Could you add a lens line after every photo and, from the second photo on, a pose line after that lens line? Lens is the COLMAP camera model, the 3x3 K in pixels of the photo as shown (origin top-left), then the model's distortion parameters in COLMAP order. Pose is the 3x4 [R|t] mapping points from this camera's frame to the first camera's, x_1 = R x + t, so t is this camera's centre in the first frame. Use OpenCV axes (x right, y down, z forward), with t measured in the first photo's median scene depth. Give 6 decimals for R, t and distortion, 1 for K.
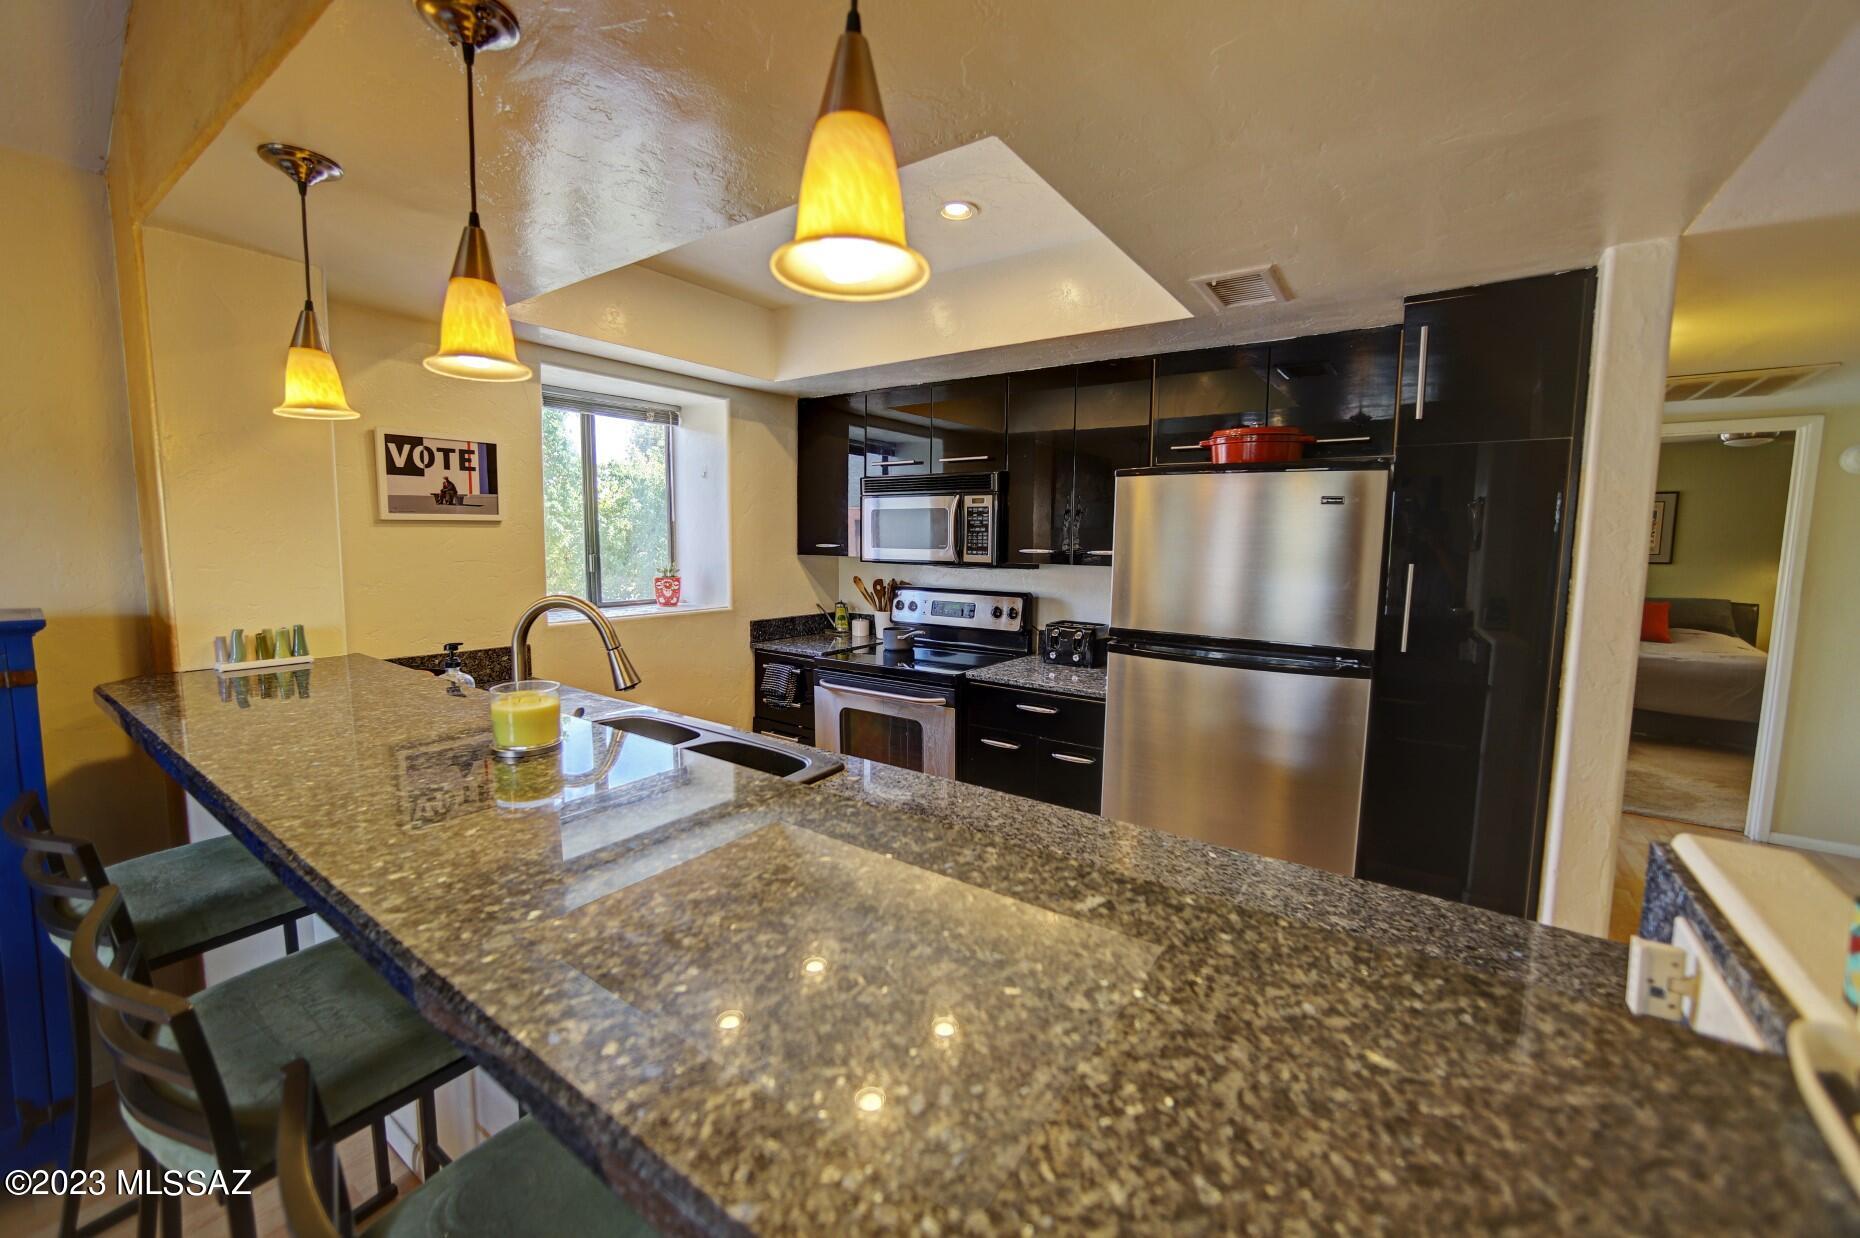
lens RADIAL K [[737.1, 0, 917.9], [0, 737.1, 611.7], [0, 0, 1]] dist [-0.034958, 0.012851]
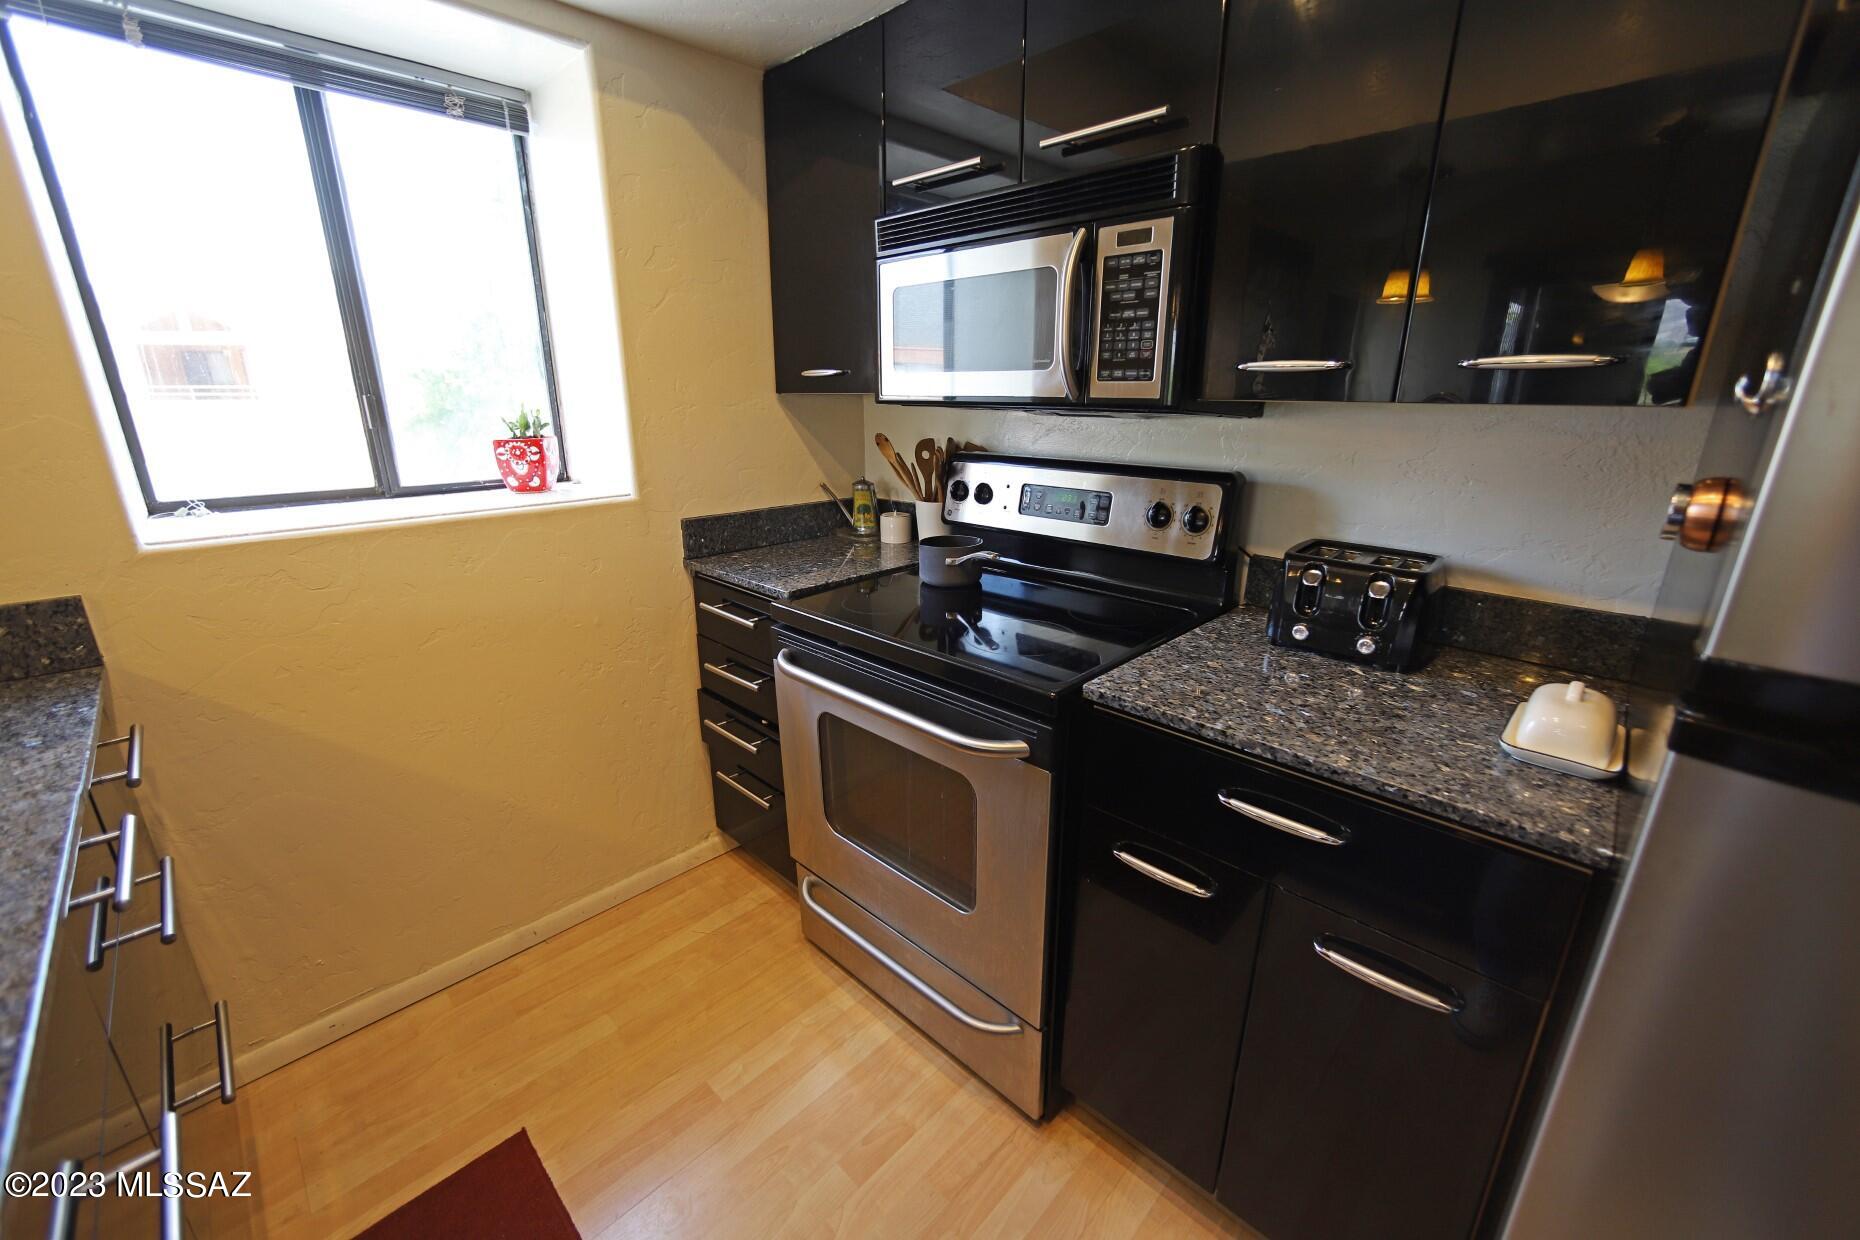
lens RADIAL K [[737.1, 0, 917.1], [0, 737.1, 615.4], [0, 0, 1]] dist [-0.034958, 0.012851]
pose [[0.987595, 0.035167, -0.153037, 0.033867], [-0.004751, 0.980846, 0.194728, -0.028141], [0.156954, -0.191586, 0.968845, 0.572633]]
